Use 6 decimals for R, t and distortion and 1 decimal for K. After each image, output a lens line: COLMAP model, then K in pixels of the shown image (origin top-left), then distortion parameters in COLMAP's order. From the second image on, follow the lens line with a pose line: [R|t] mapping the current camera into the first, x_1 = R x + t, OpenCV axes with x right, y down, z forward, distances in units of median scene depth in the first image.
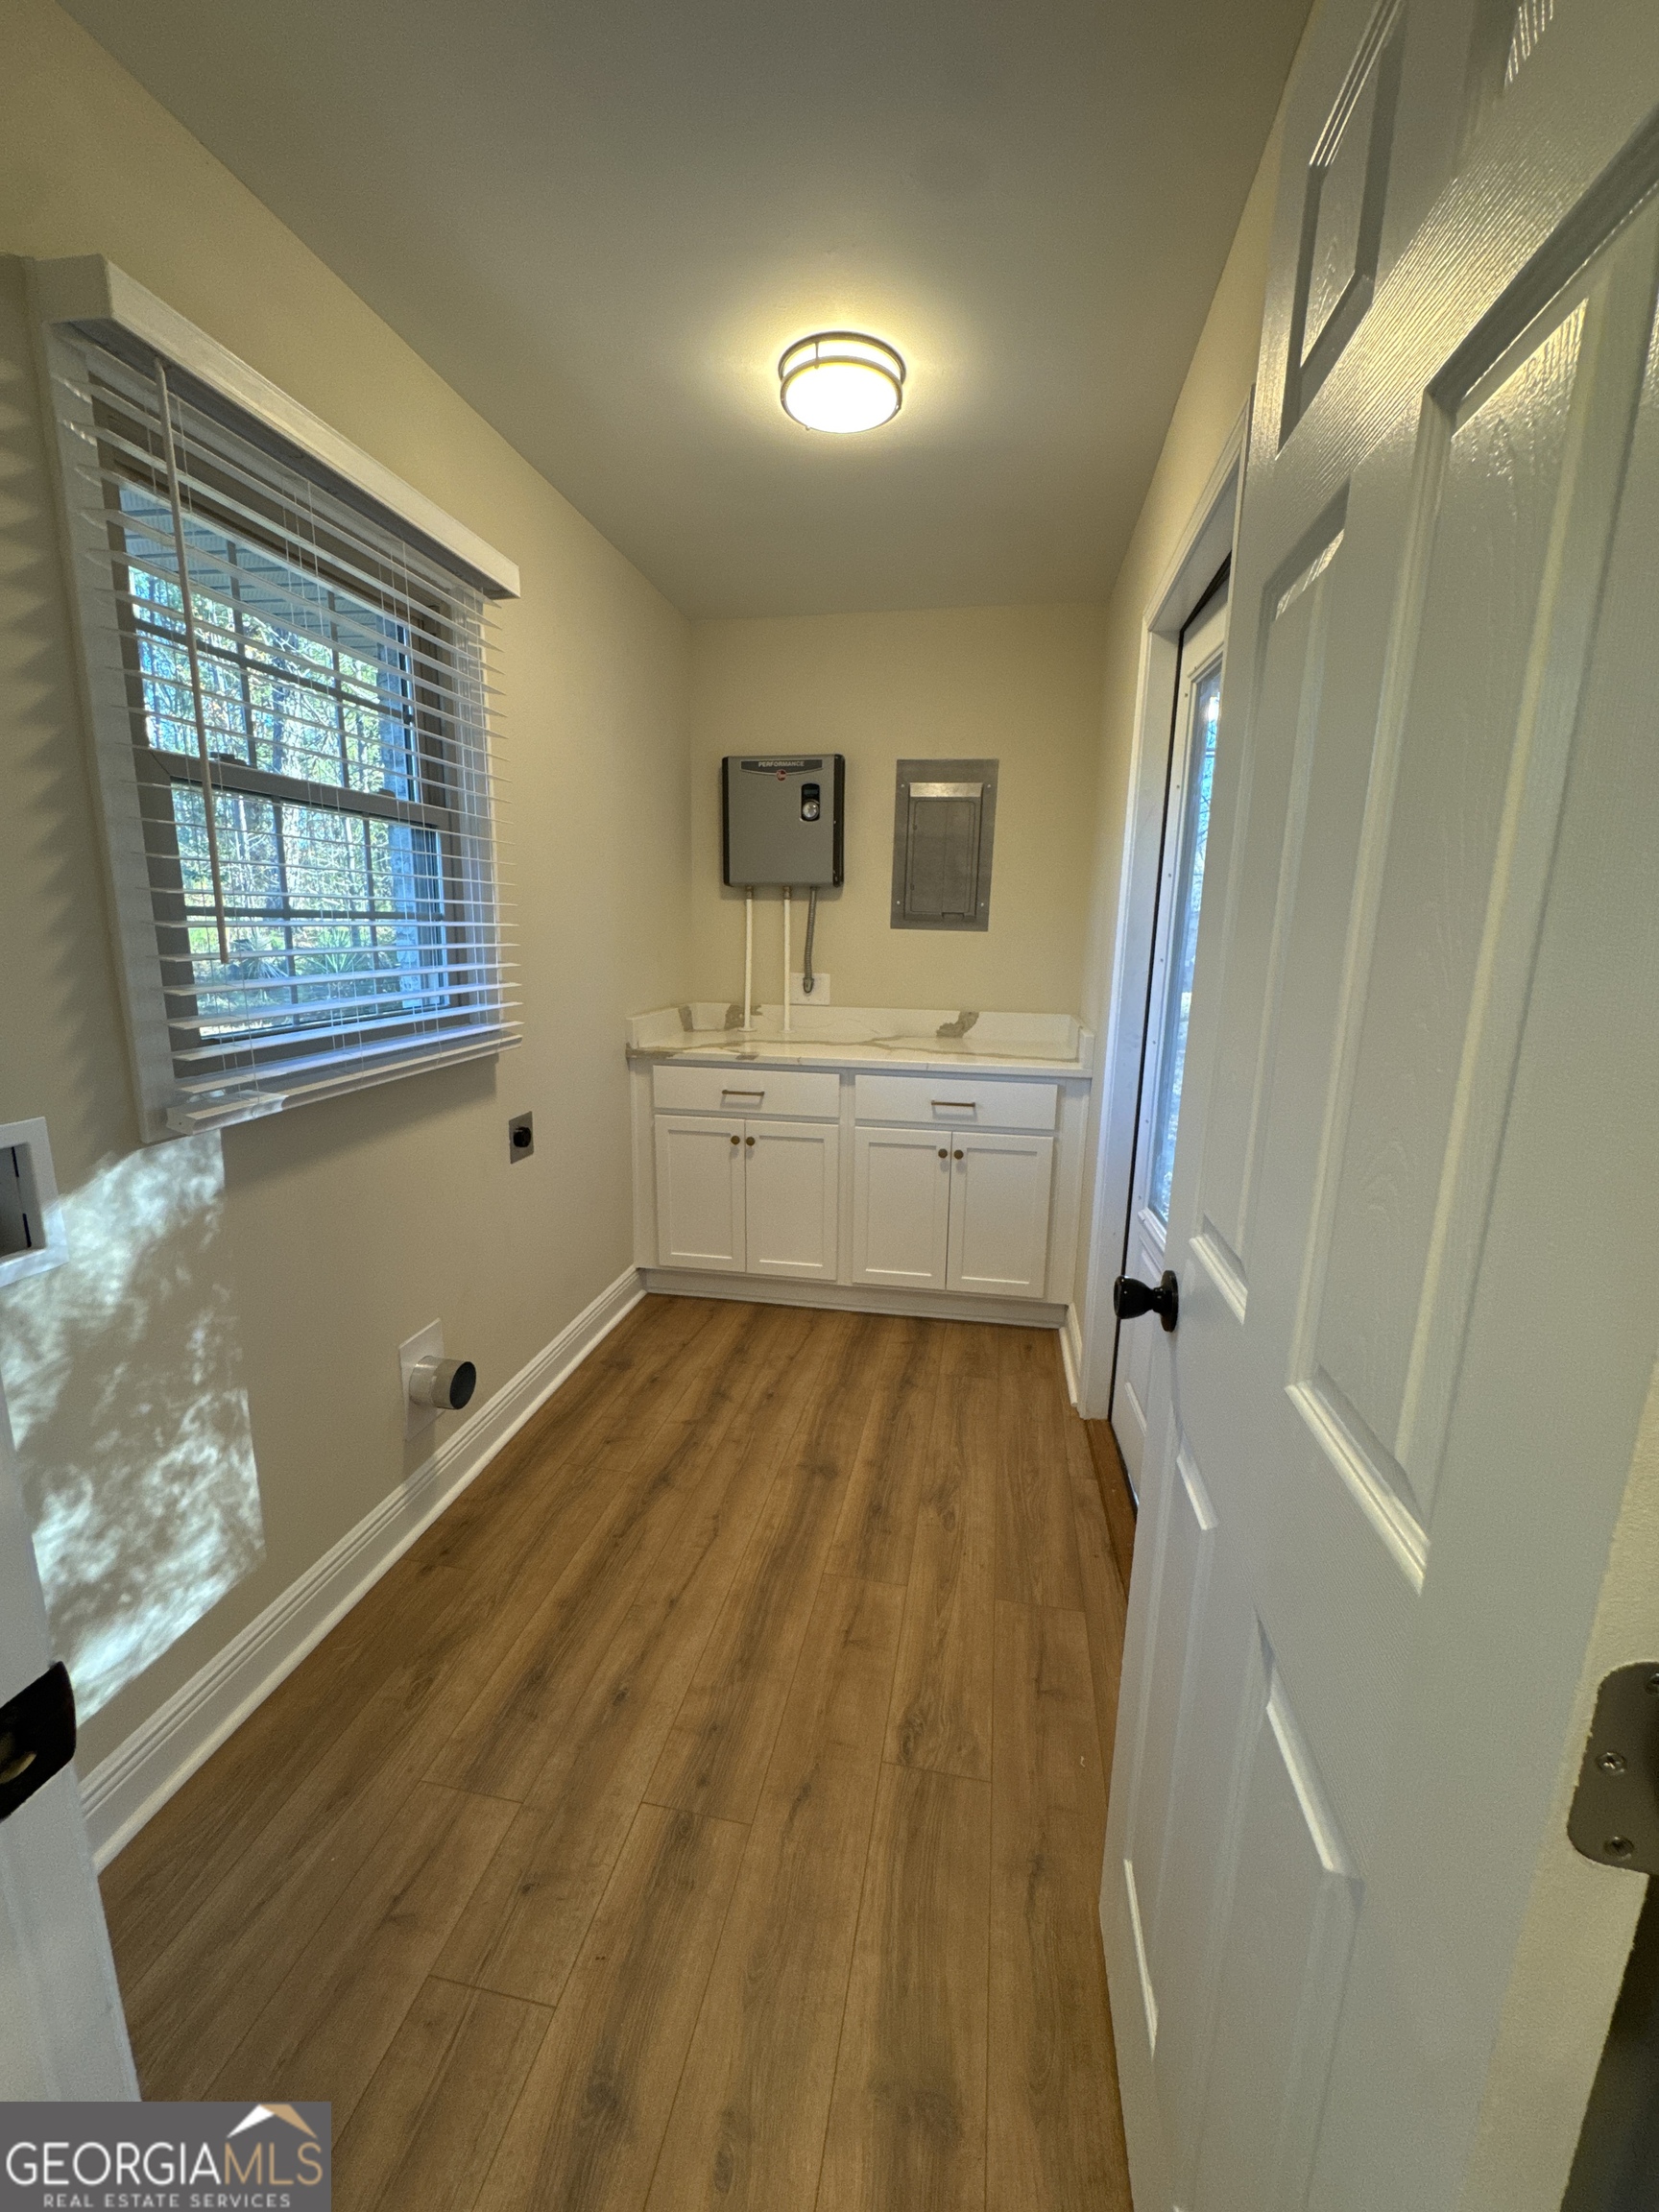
lens RADIAL K [[882.6, 0, 836.6], [0, 882.6, 1106.5], [0, 0, 1]] dist [-0.004466, 0.000942]
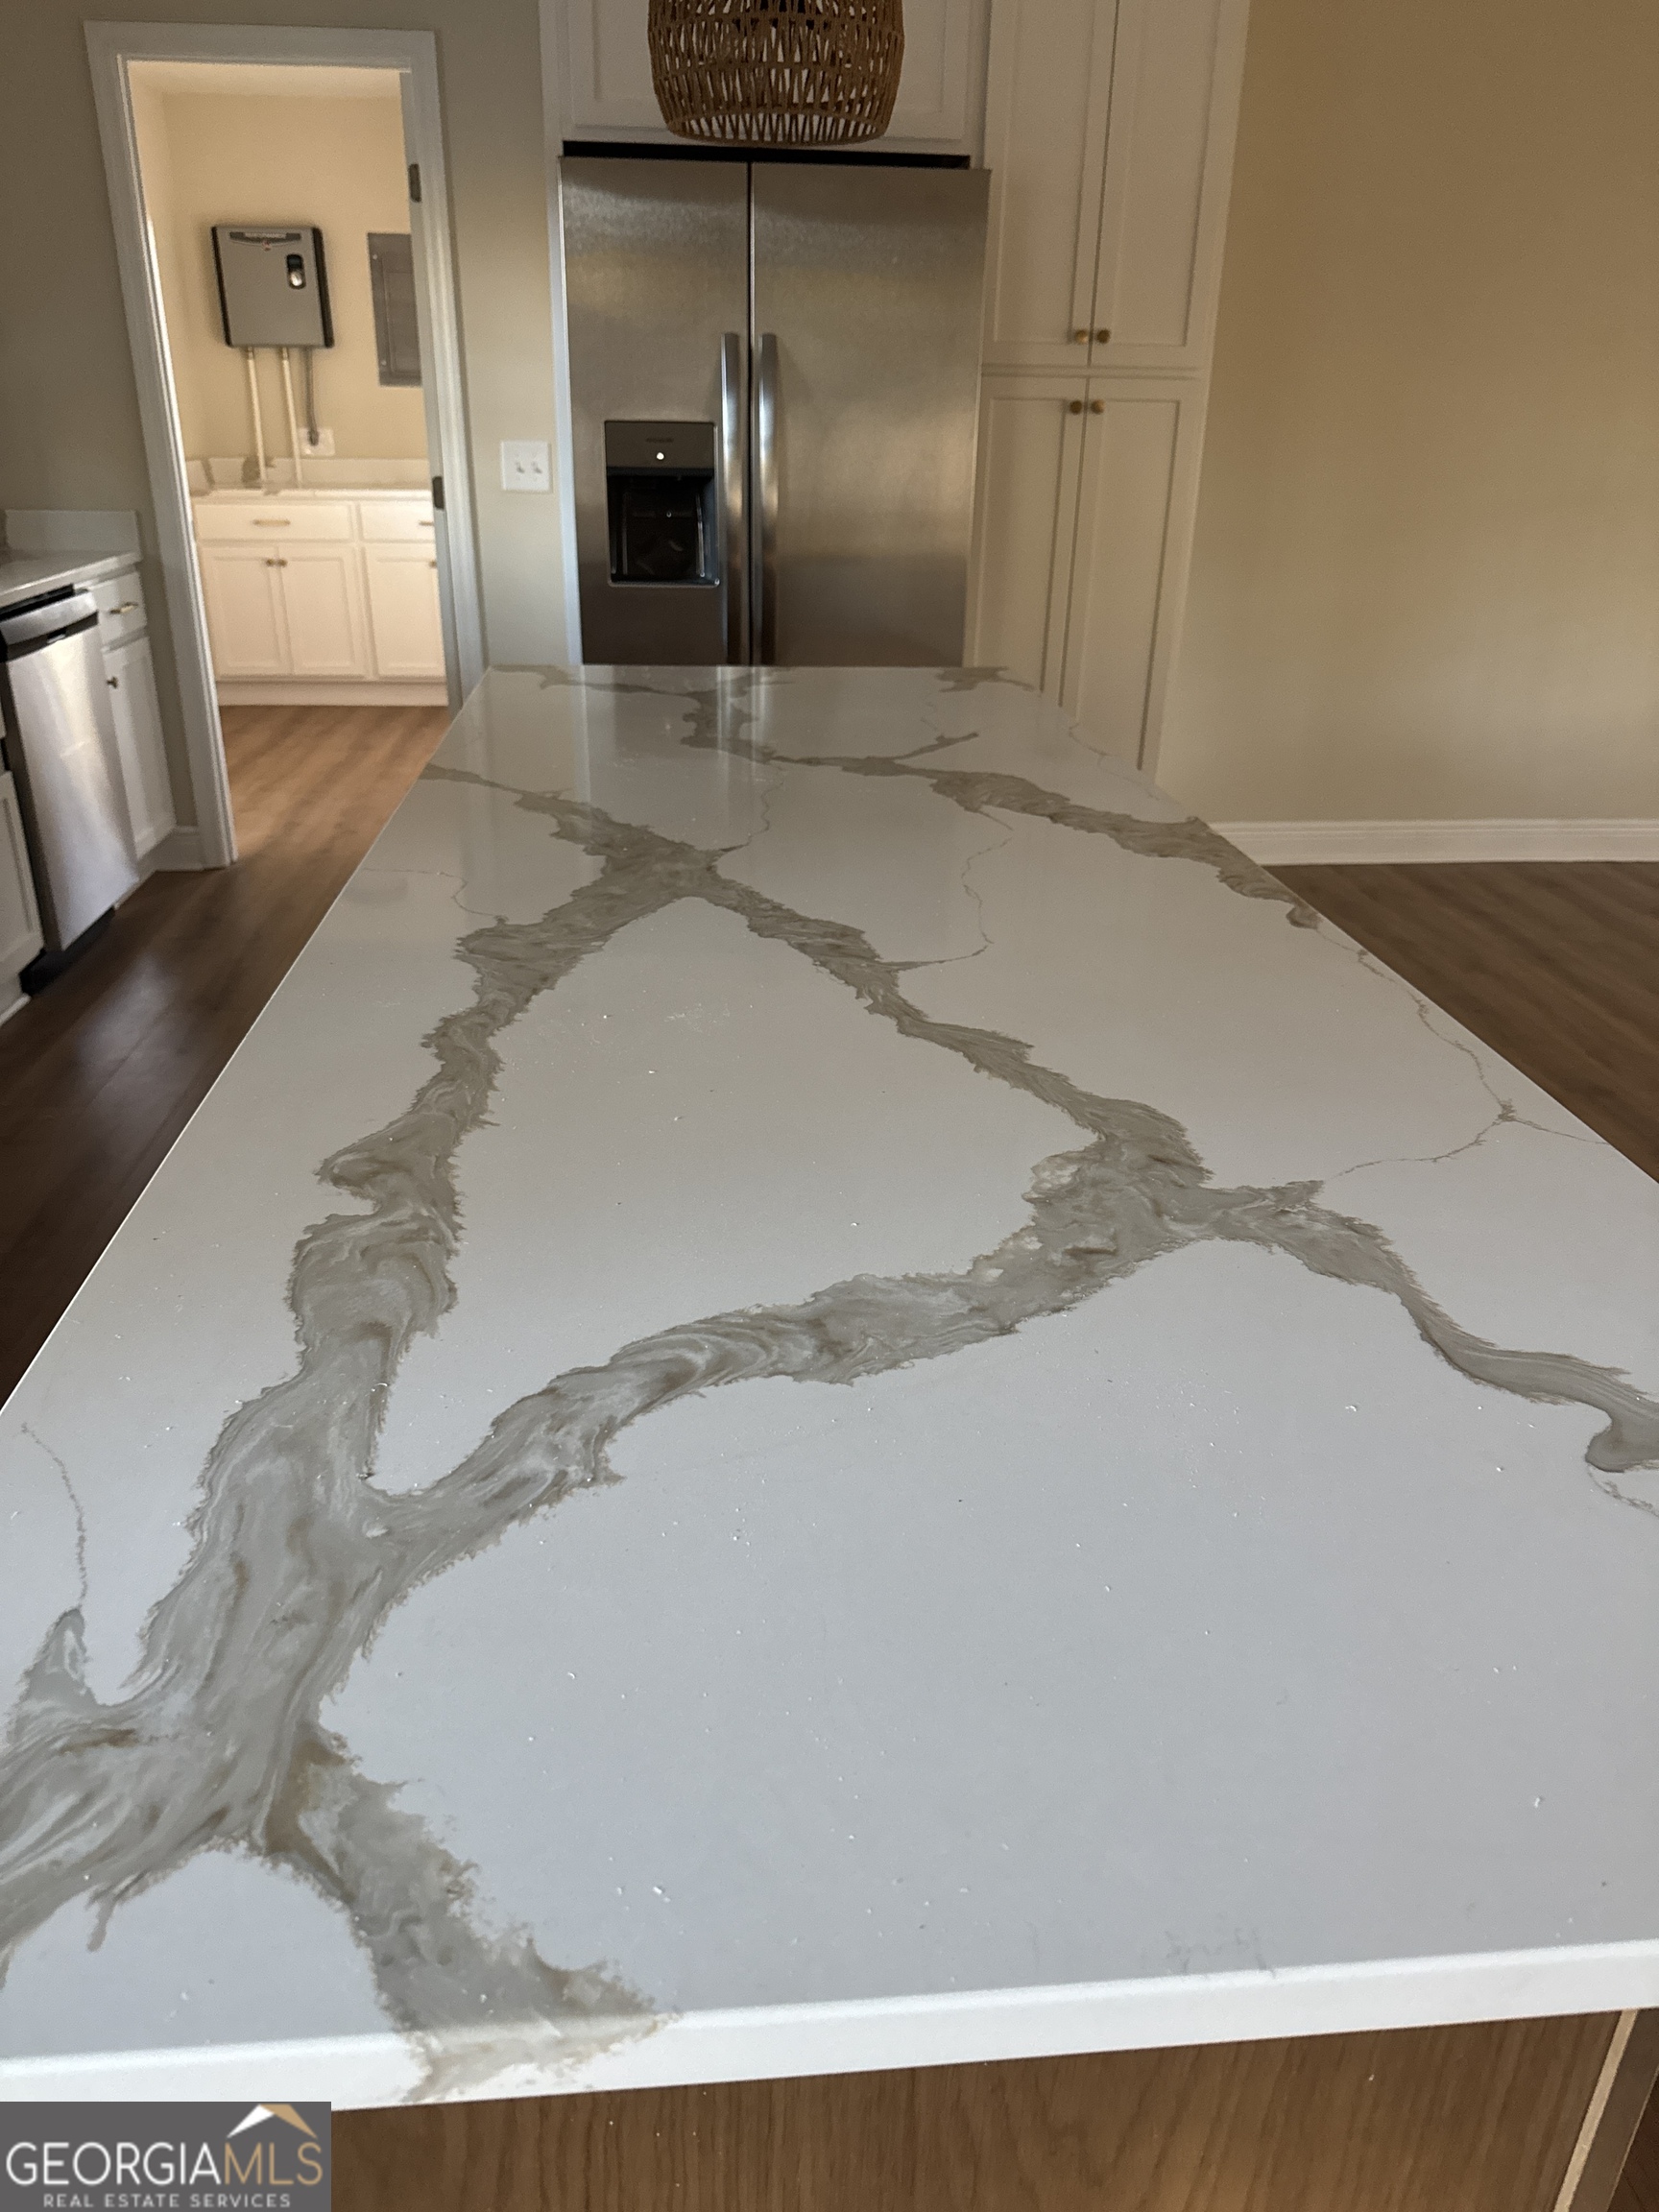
lens RADIAL K [[1553.0, 0, 819.1], [0, 1553.0, 1099.9], [0, 0, 1]] dist [0.057566, -0.075643]
pose [[0.966929, -0.106775, 0.231618, 0.042734], [0.051044, 0.970789, 0.234440, 0.275328], [-0.249885, -0.214865, 0.944135, -1.395854]]
